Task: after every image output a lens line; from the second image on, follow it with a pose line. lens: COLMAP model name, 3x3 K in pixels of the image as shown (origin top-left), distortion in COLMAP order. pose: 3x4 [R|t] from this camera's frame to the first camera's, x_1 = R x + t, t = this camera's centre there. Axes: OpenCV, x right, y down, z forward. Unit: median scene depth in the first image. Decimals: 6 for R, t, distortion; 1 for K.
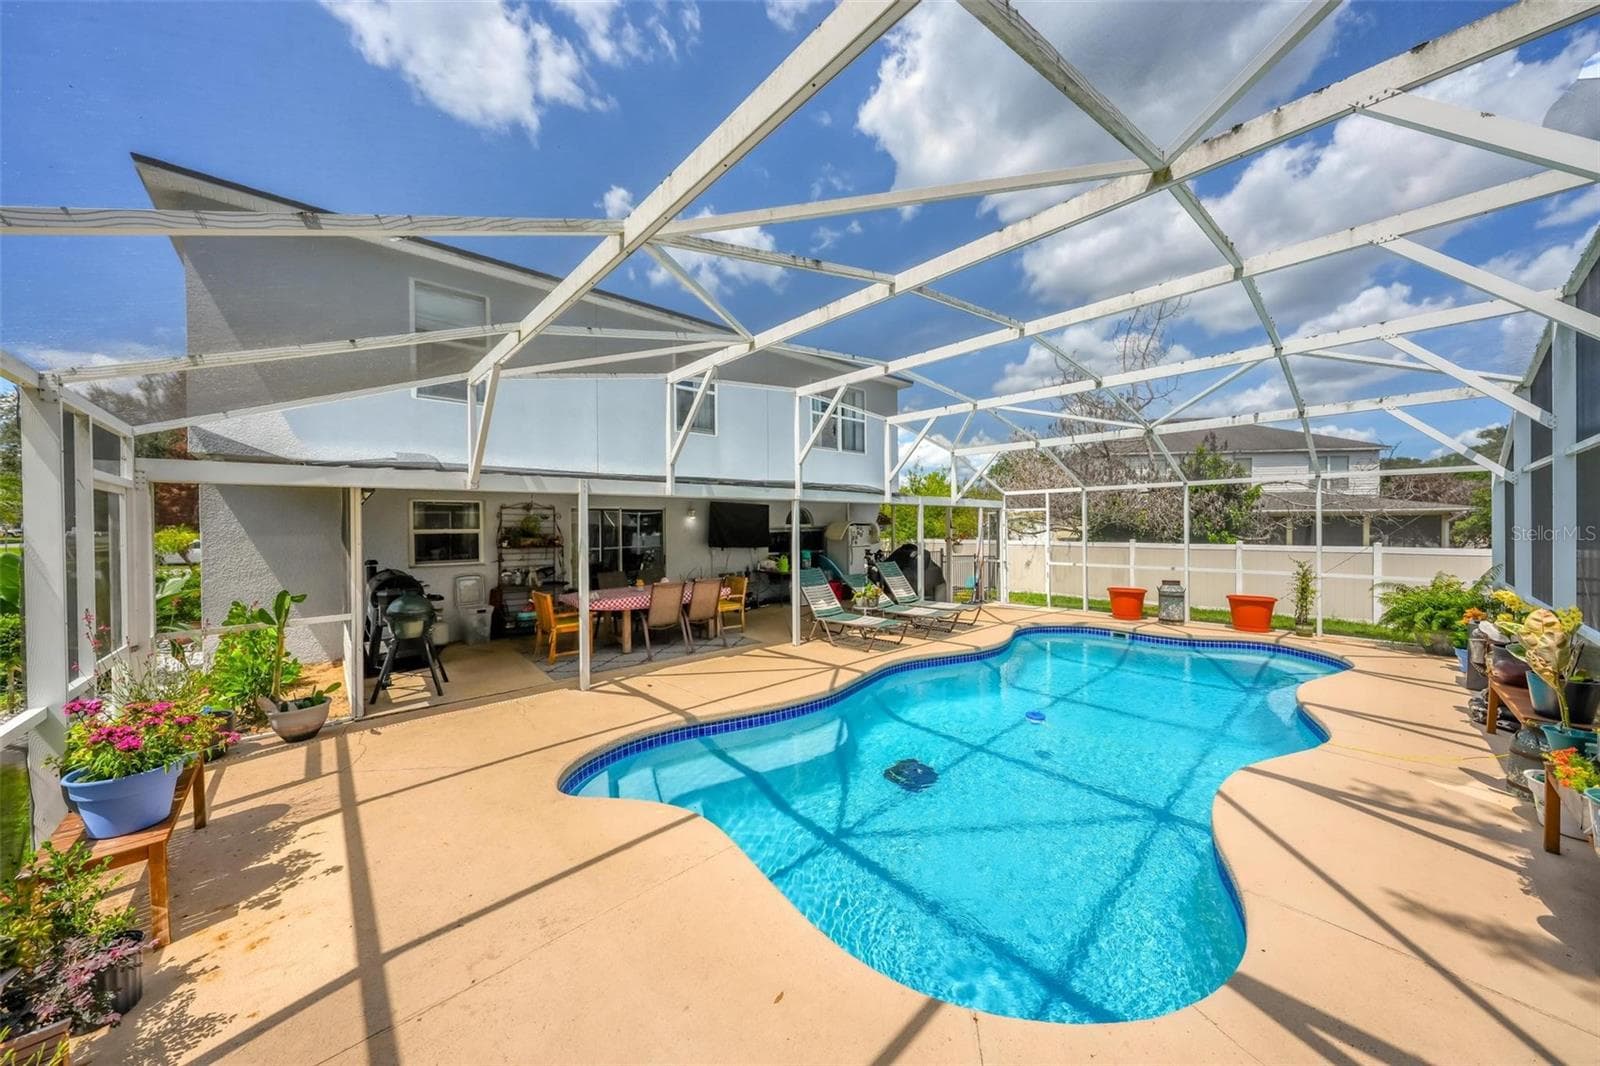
lens RADIAL K [[595.6, 0, 796.7], [0, 595.6, 535.2], [0, 0, 1]] dist [-0.000041, 0.000010]
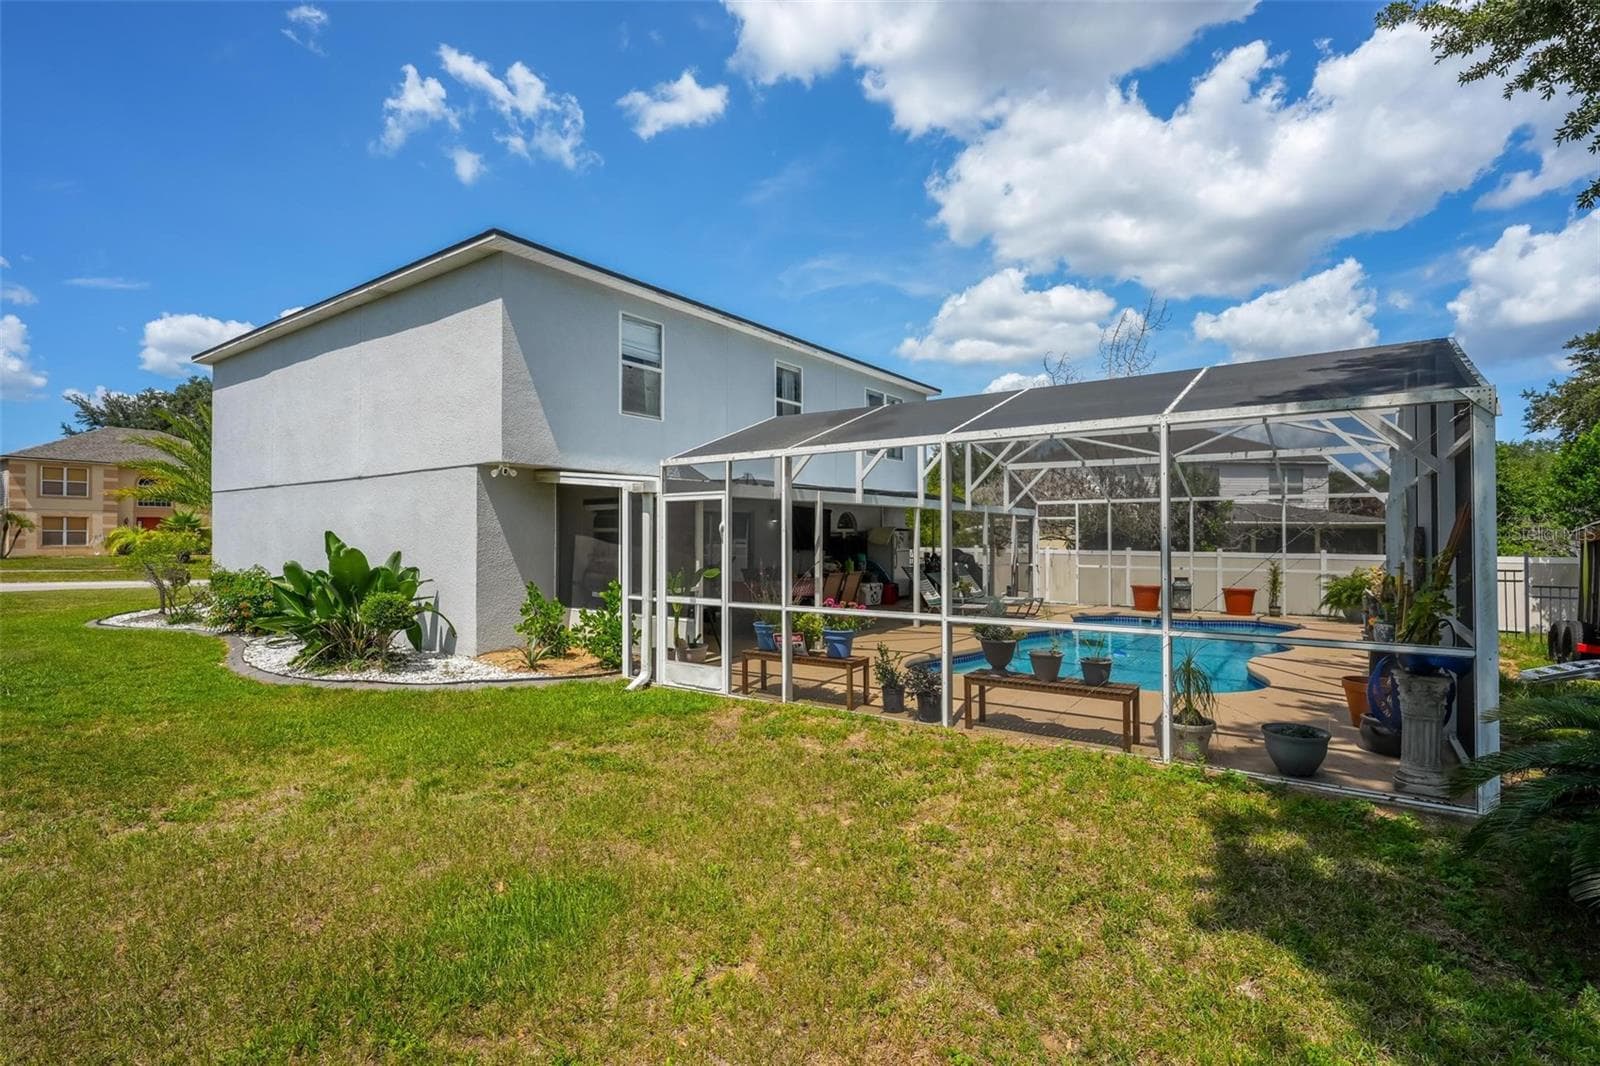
lens RADIAL K [[860.5, 0, 799.0], [0, 860.5, 532.4], [0, 0, 1]] dist [-0.003285, -0.000119]
pose [[0.976551, 0.013584, 0.214857, -0.469377], [-0.010035, 0.999795, -0.017597, 0.019427], [-0.215052, 0.015028, 0.976487, -0.507080]]
